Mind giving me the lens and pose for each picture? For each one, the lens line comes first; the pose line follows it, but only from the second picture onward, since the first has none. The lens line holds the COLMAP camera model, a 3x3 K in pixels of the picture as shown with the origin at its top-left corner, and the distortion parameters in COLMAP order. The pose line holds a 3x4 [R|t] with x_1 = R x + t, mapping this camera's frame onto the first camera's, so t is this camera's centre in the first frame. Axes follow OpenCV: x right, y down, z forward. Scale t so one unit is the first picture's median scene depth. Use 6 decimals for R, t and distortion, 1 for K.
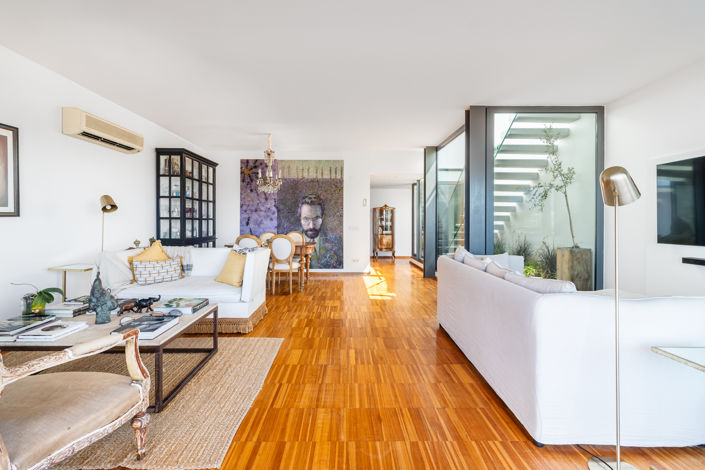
lens RADIAL K [[324.9, 0, 353.5], [0, 324.9, 229.5], [0, 0, 1]] dist [0.005291, 0.000271]
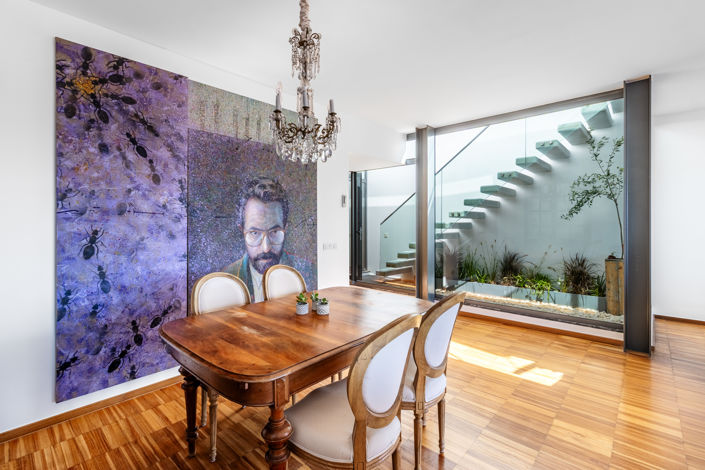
lens RADIAL K [[324.9, 0, 357.2], [0, 324.9, 223.4], [0, 0, 1]] dist [0.005291, 0.000271]
pose [[0.677226, -0.008150, 0.735730, -0.380163], [0.026911, 0.999544, -0.013699, -0.034644], [-0.735283, 0.029077, 0.677137, 0.597665]]
